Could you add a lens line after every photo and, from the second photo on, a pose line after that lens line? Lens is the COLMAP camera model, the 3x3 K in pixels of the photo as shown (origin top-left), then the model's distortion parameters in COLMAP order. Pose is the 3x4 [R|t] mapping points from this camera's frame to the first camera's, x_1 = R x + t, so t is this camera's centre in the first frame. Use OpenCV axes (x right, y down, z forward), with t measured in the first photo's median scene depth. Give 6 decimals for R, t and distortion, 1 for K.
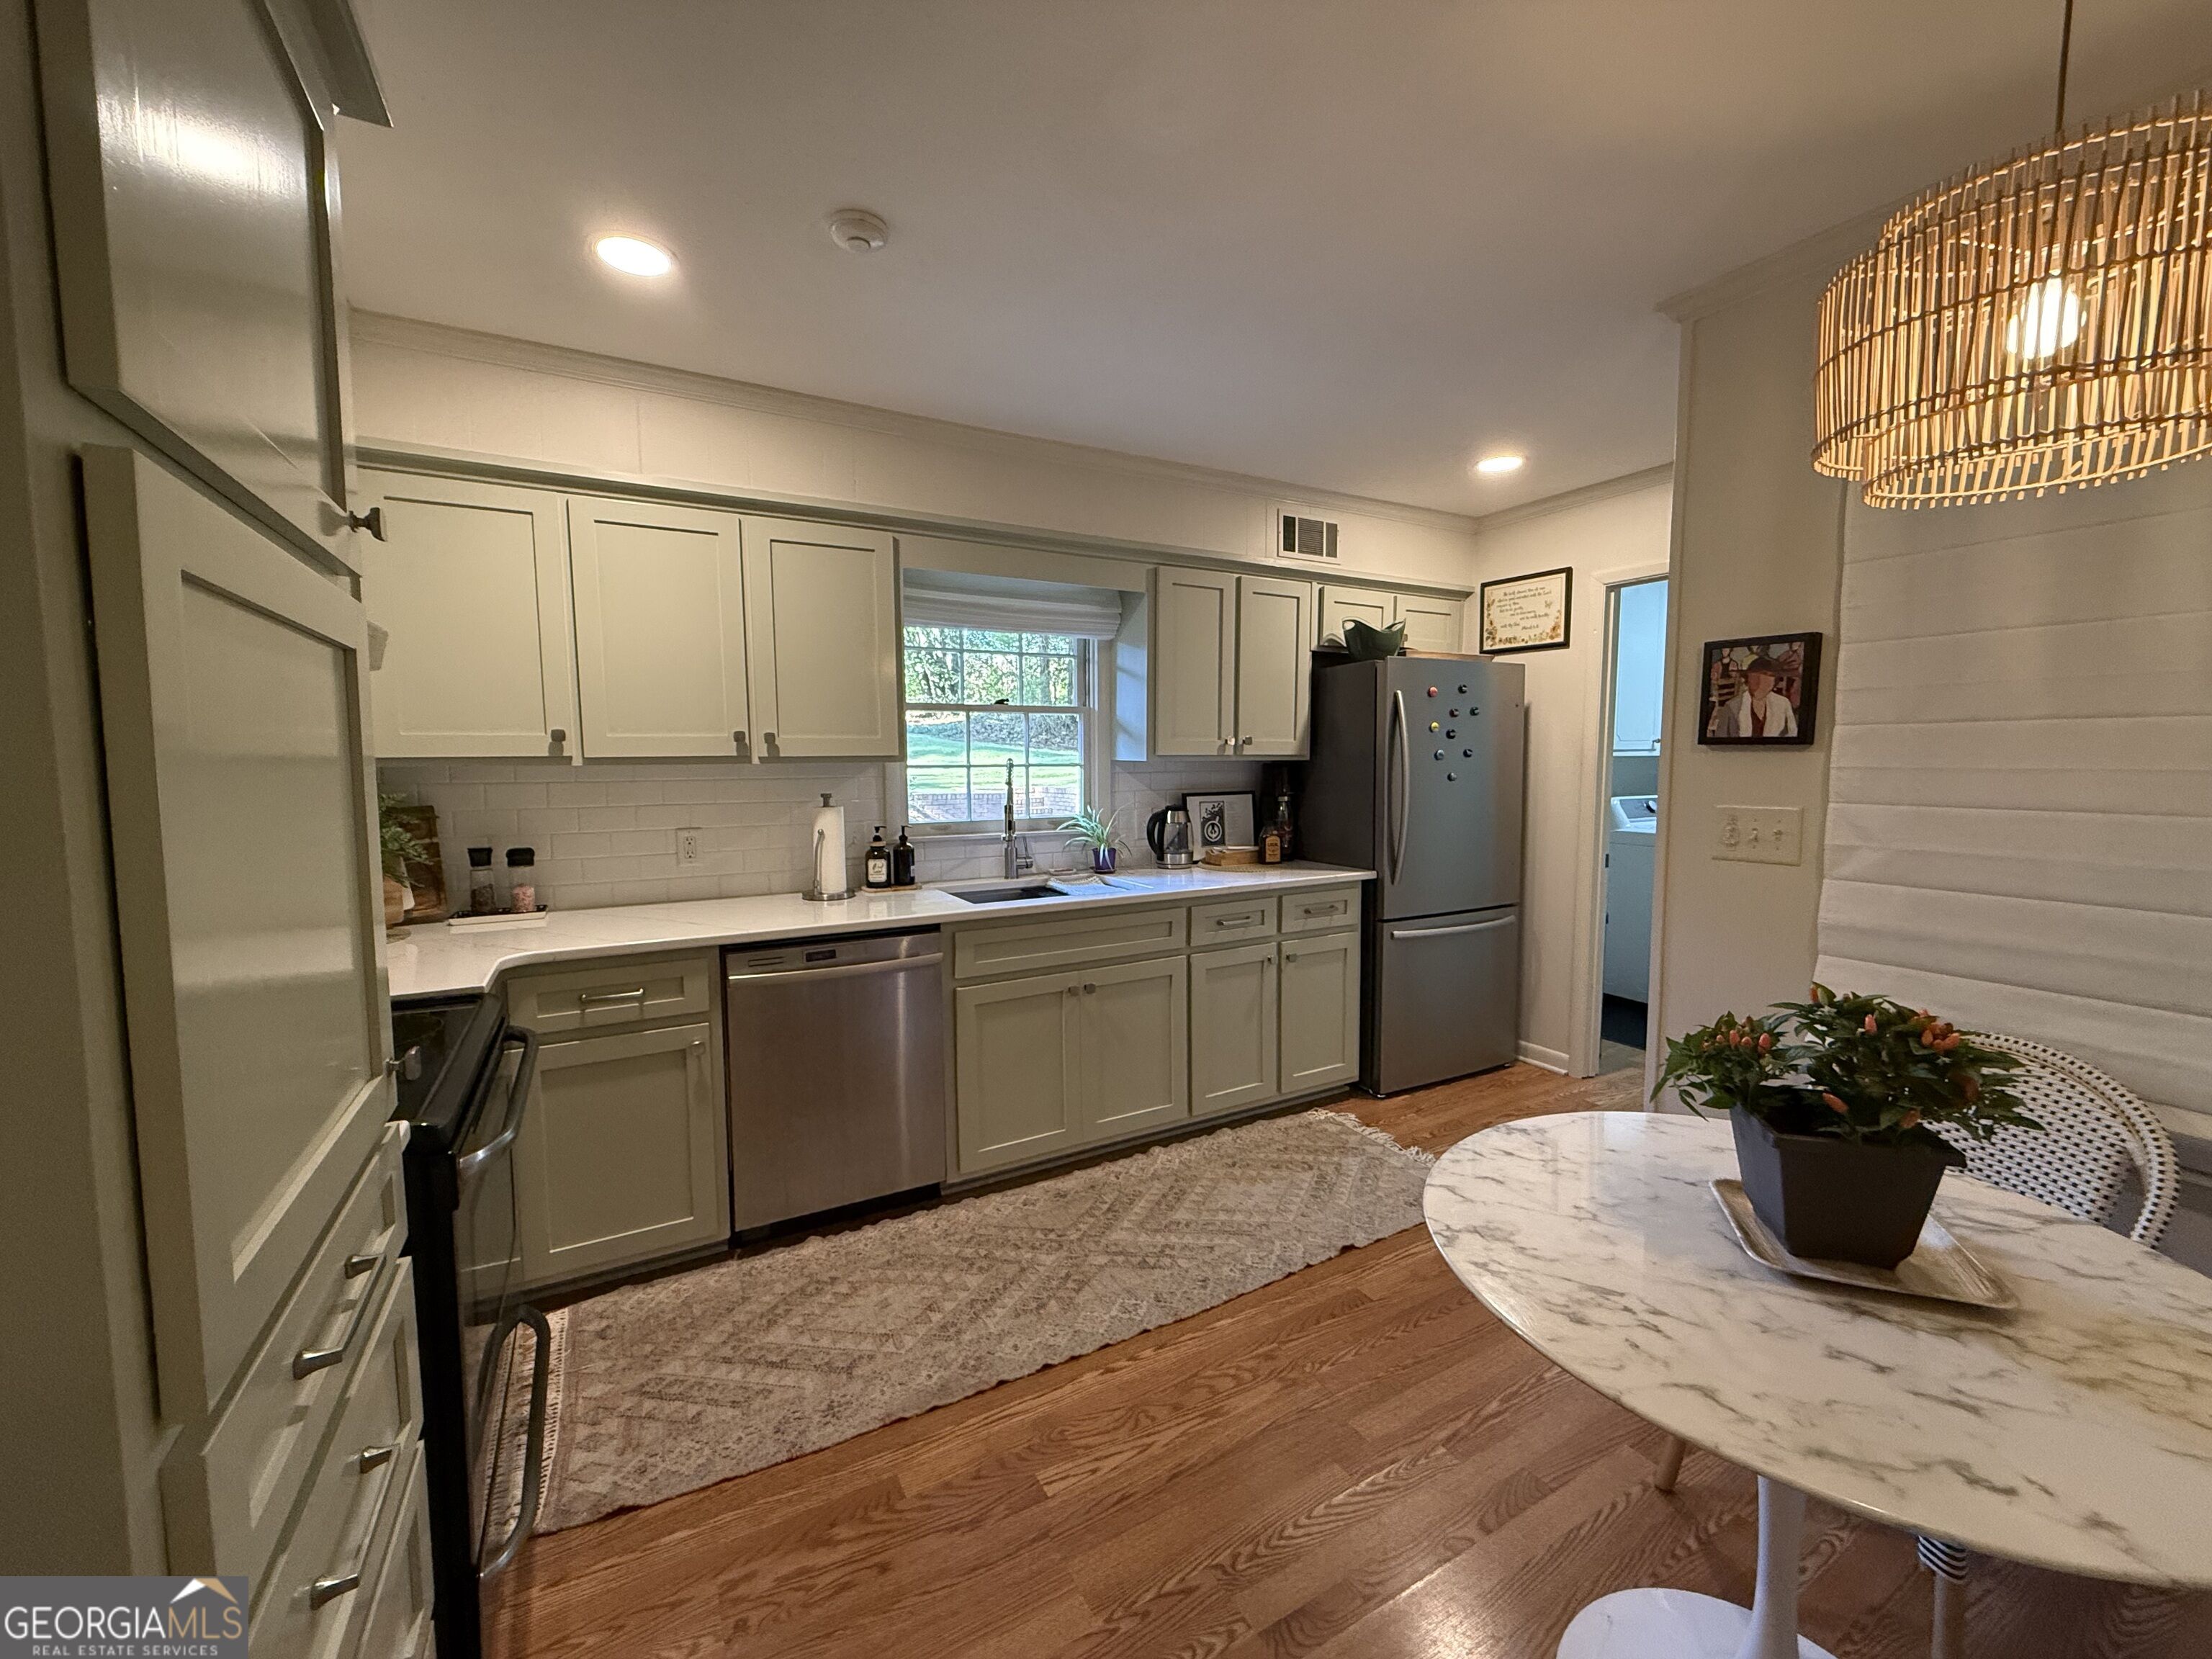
lens RADIAL K [[878.3, 0, 1099.1], [0, 878.3, 827.9], [0, 0, 1]] dist [0.000698, -0.000112]
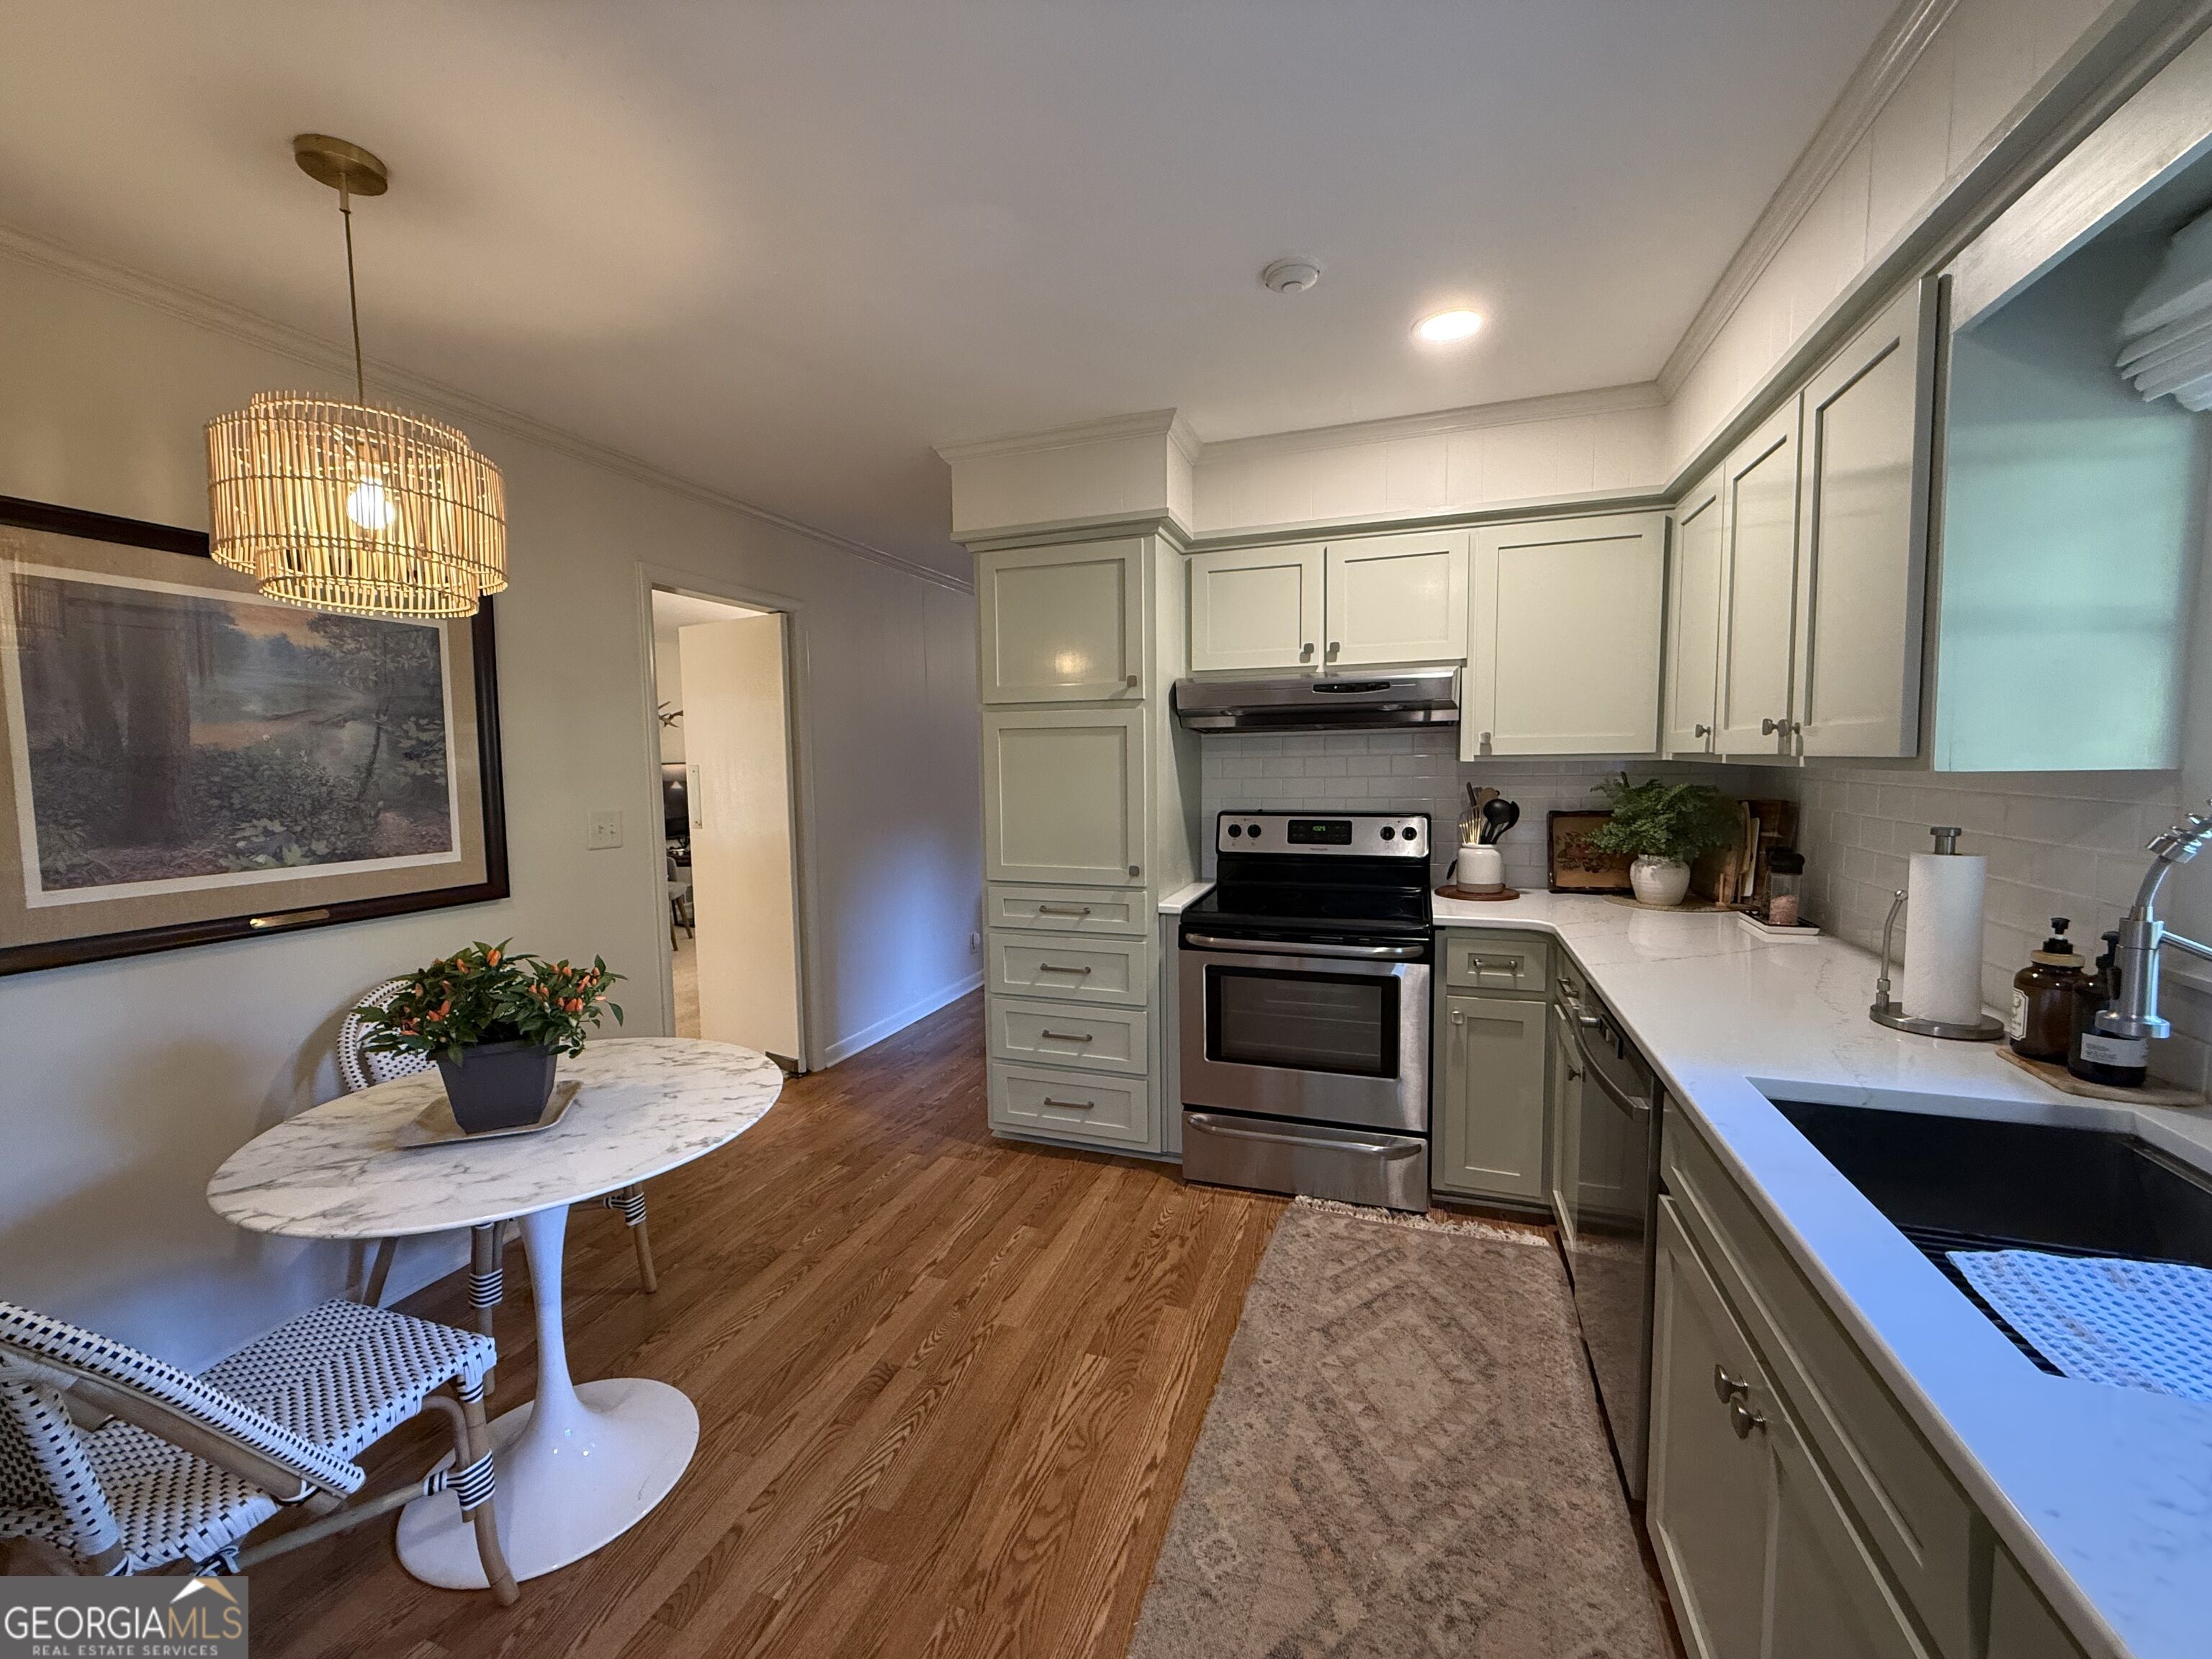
lens RADIAL K [[878.3, 0, 1099.1], [0, 878.3, 827.9], [0, 0, 1]] dist [0.000698, -0.000112]
pose [[-0.750069, 0.074054, -0.657200, 0.401286], [-0.032773, 0.988329, 0.148770, -0.099213], [0.660547, 0.133126, -0.738888, 1.052715]]
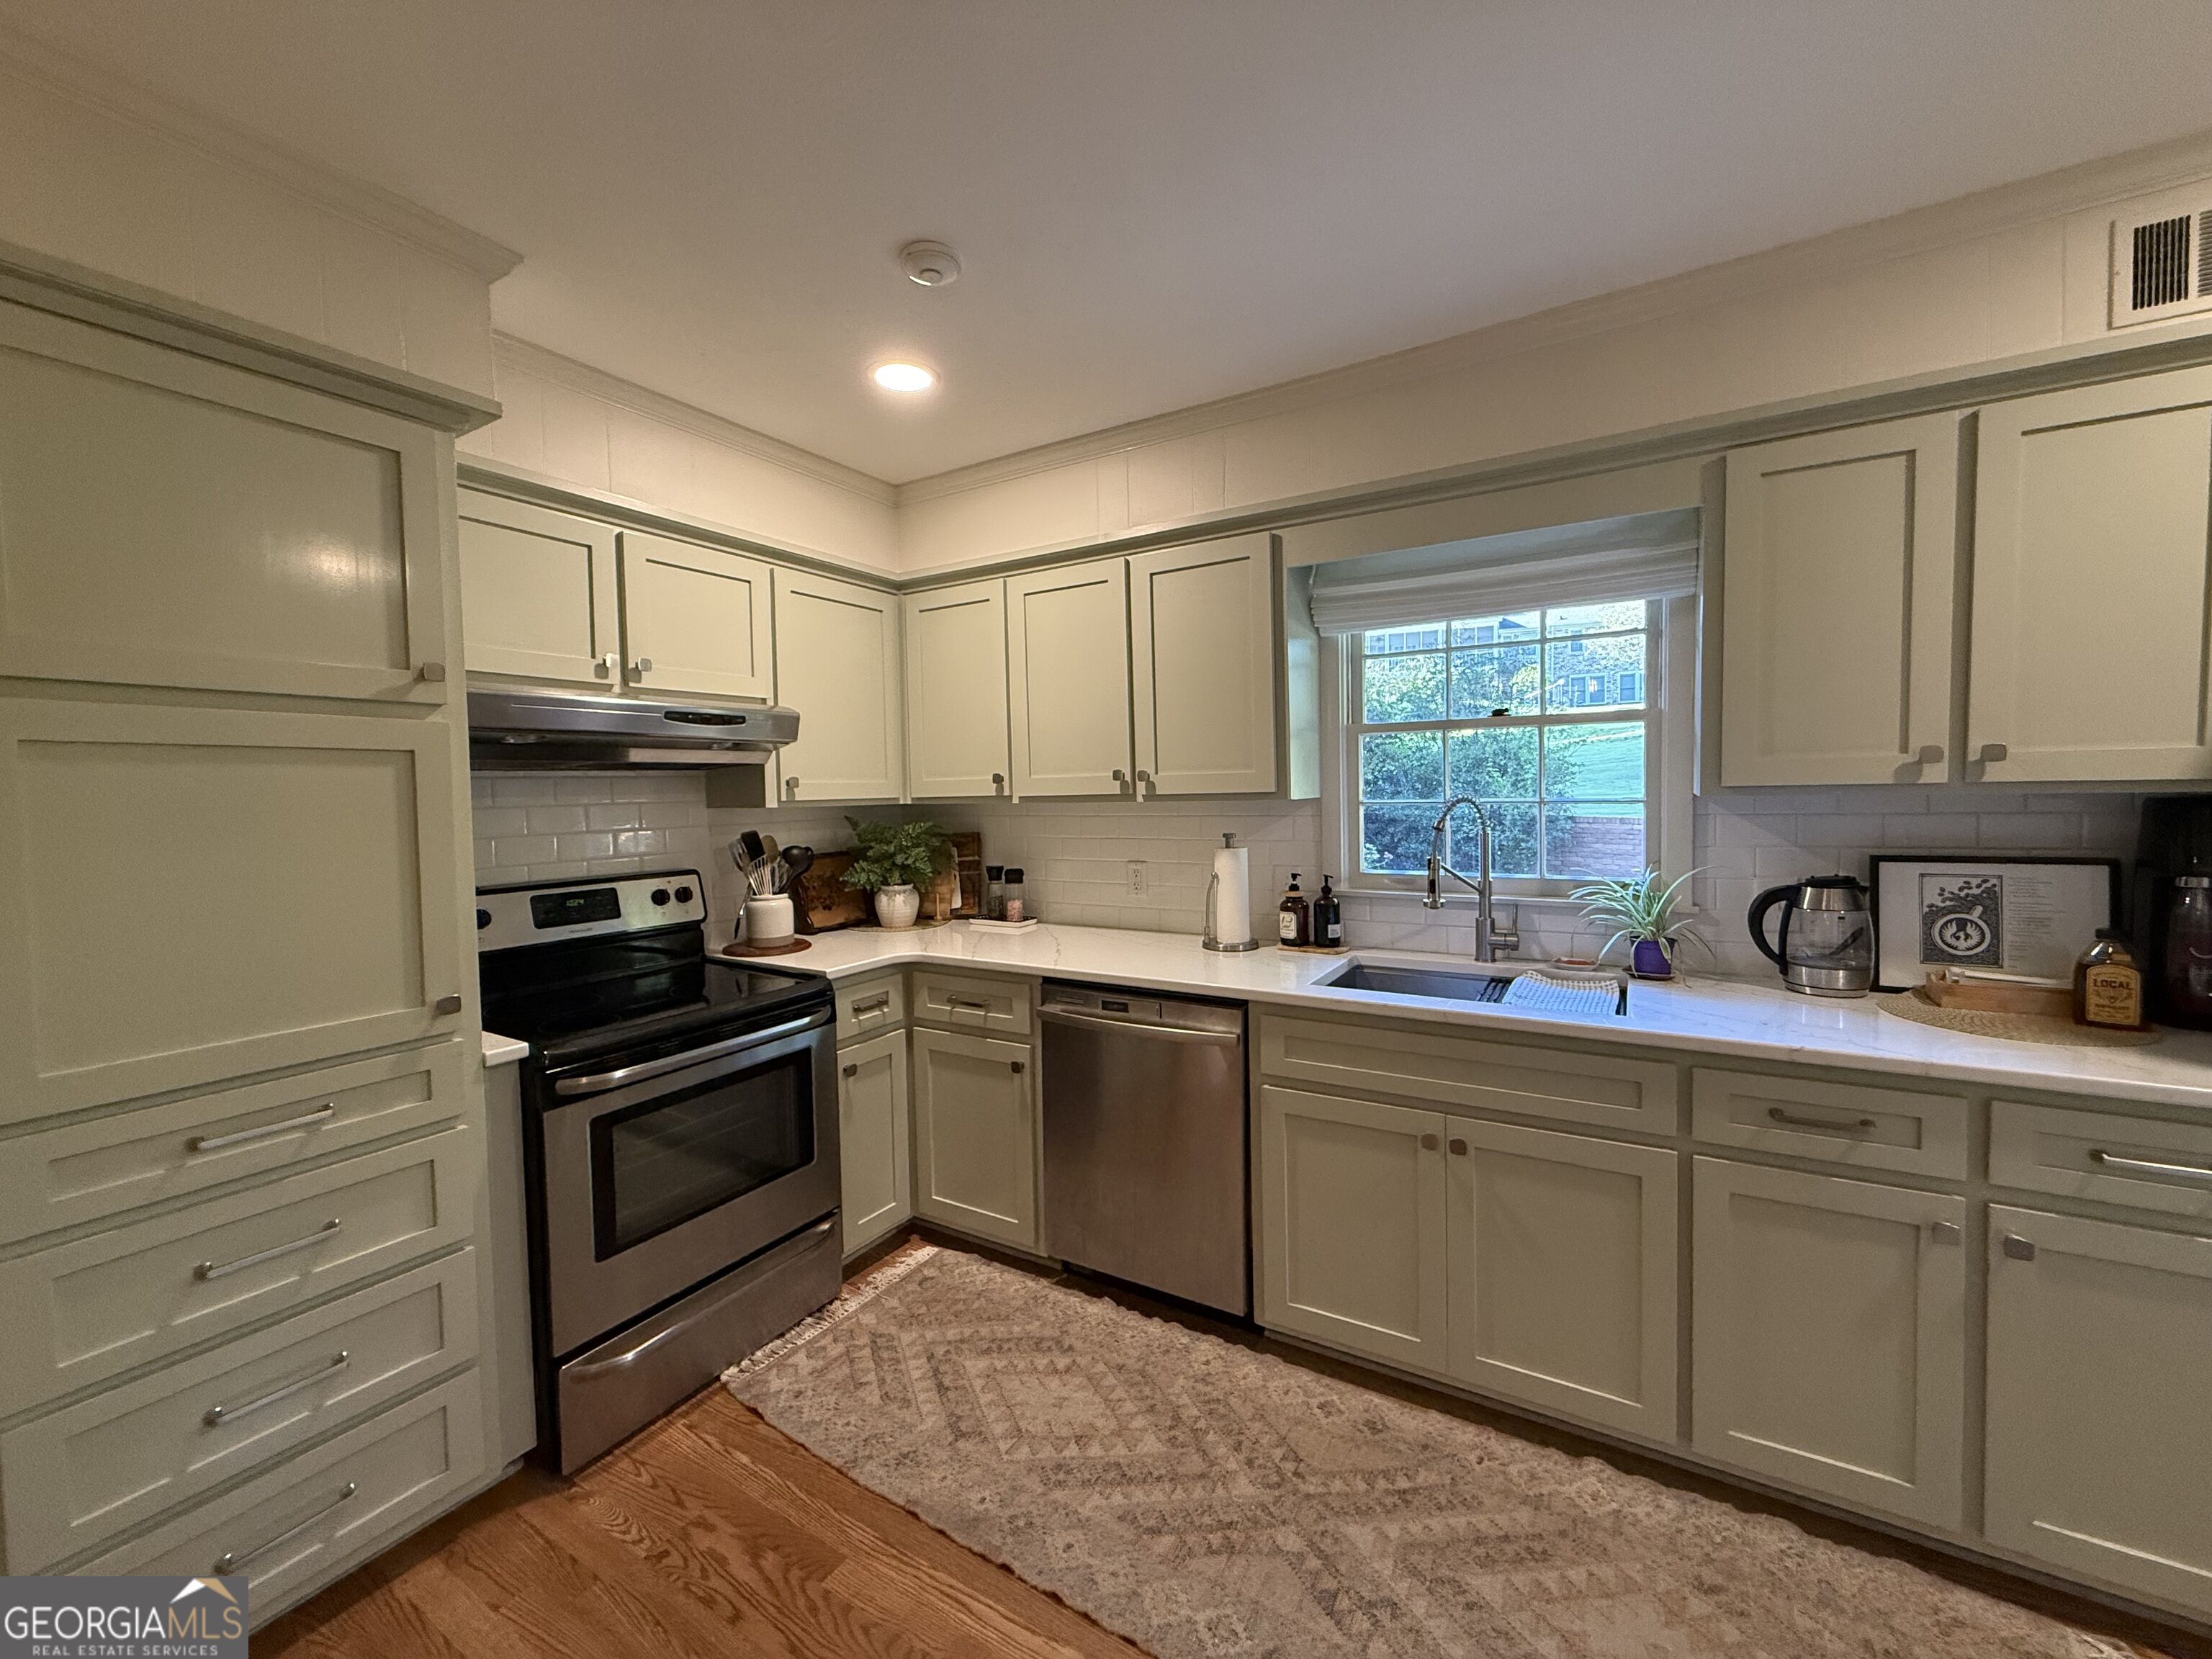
lens RADIAL K [[878.3, 0, 1099.1], [0, 878.3, 827.9], [0, 0, 1]] dist [0.000698, -0.000112]
pose [[0.495697, 0.034825, -0.867797, 0.414683], [-0.053429, 0.998526, 0.009552, -0.046102], [0.866851, 0.041631, 0.496827, 0.429676]]
